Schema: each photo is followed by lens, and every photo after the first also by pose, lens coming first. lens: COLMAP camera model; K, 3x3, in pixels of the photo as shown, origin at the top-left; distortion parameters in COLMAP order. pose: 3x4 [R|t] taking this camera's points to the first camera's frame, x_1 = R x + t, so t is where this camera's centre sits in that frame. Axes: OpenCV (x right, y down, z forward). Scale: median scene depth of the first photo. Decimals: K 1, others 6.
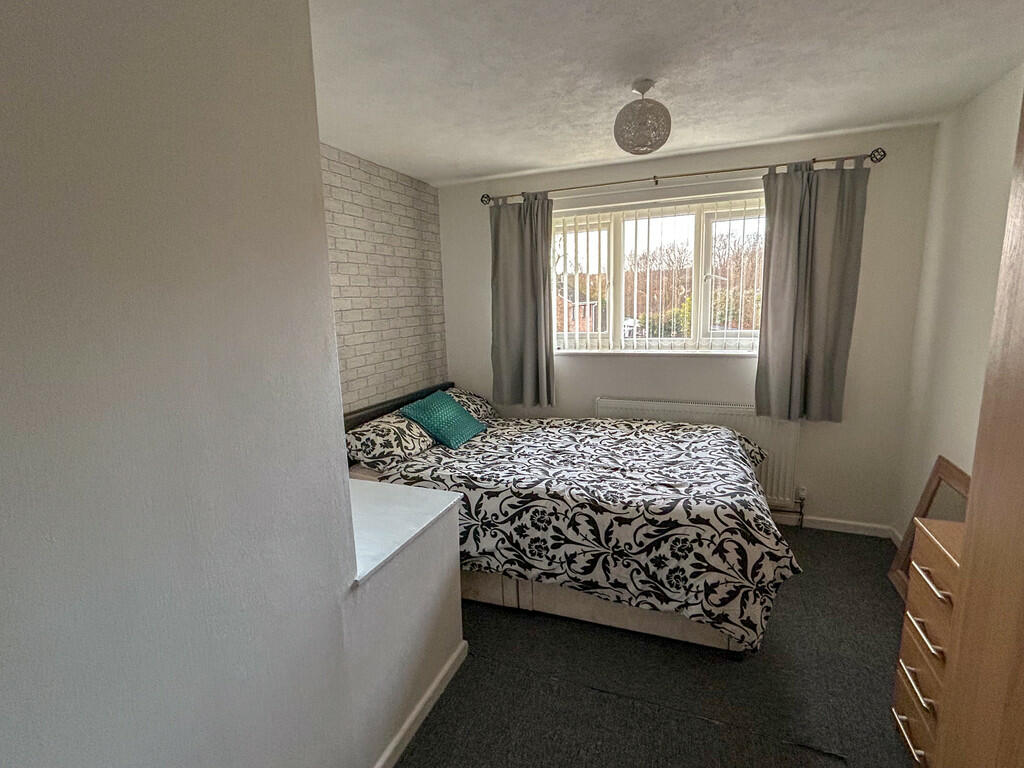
lens RADIAL K [[485.4, 0, 514.7], [0, 485.4, 382.9], [0, 0, 1]] dist [0.001552, 0.000024]
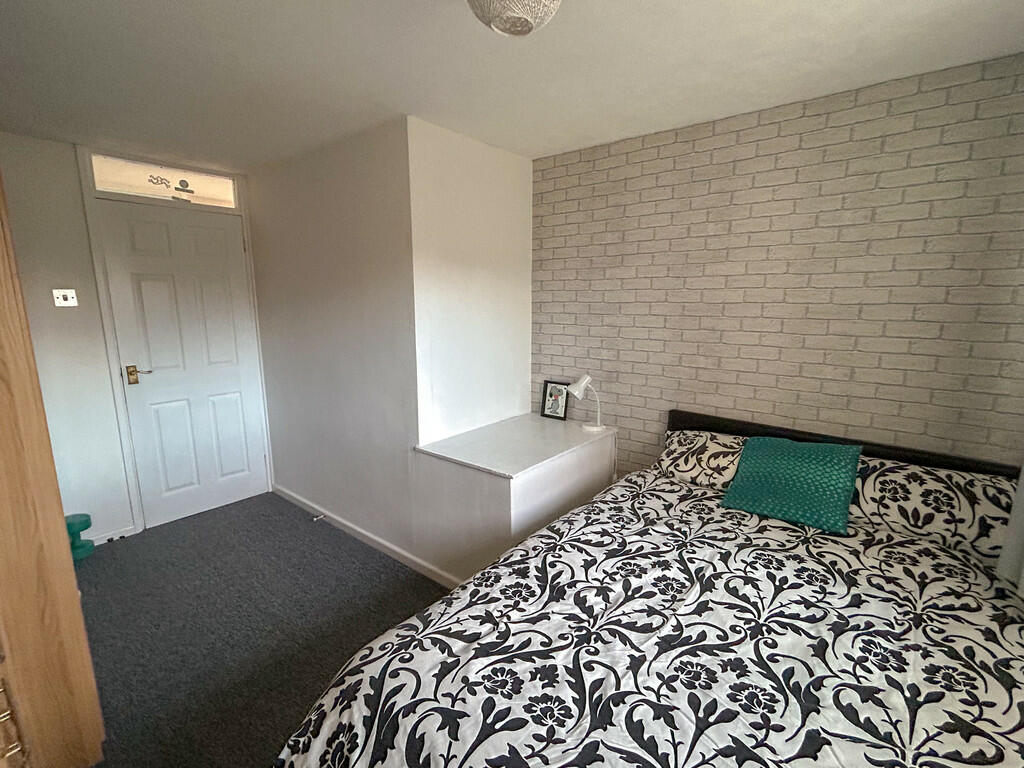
lens RADIAL K [[485.4, 0, 514.3], [0, 485.4, 382.5], [0, 0, 1]] dist [0.001552, 0.000024]
pose [[-0.298678, 0.198772, -0.933425, 0.560074], [-0.155338, 0.954901, 0.253050, -0.158244], [0.941627, 0.220577, -0.254331, 0.808565]]
